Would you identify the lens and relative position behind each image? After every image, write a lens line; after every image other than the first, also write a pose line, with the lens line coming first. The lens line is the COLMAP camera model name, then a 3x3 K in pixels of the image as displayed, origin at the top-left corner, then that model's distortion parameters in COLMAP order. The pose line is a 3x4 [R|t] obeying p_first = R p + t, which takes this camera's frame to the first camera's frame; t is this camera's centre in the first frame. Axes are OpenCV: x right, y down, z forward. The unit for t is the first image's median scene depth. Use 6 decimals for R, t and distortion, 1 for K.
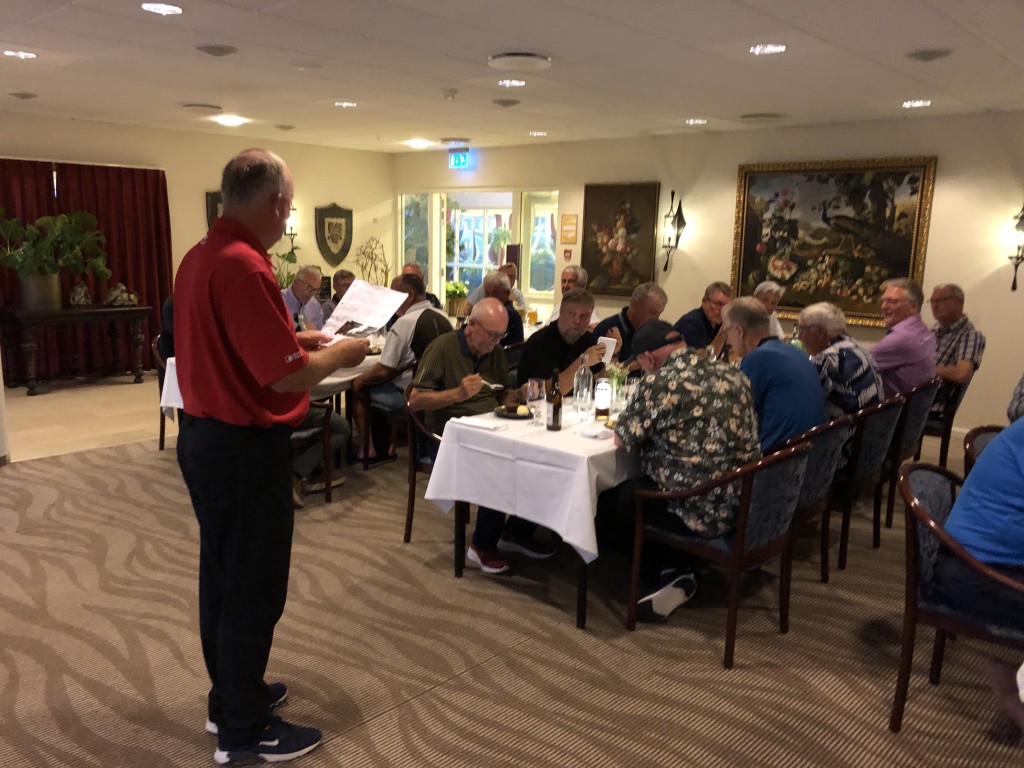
lens RADIAL K [[851.9, 0, 512.0], [0, 851.9, 384.0], [0, 0, 1]] dist [-0.003551, -0.001525]
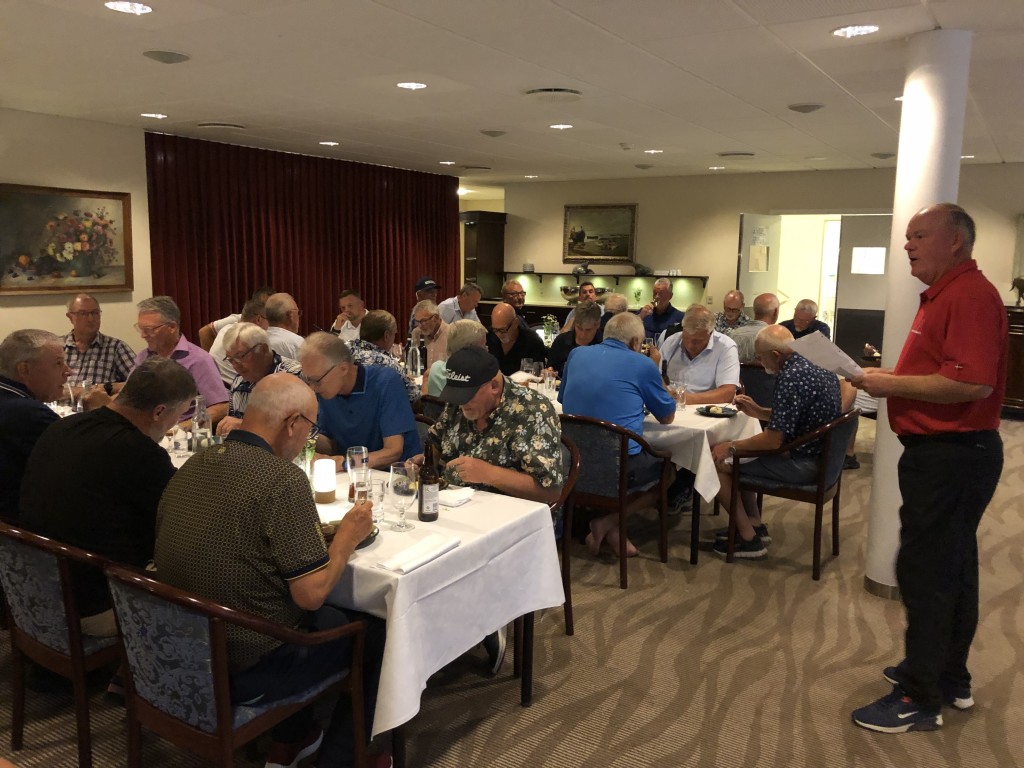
lens RADIAL K [[851.9, 0, 512.0], [0, 851.9, 384.0], [0, 0, 1]] dist [-0.003551, -0.001525]
pose [[-0.172580, -0.184097, 0.967638, -0.818305], [0.160151, 0.964062, 0.211980, -0.252411], [-0.971889, 0.191552, -0.136895, 1.261005]]
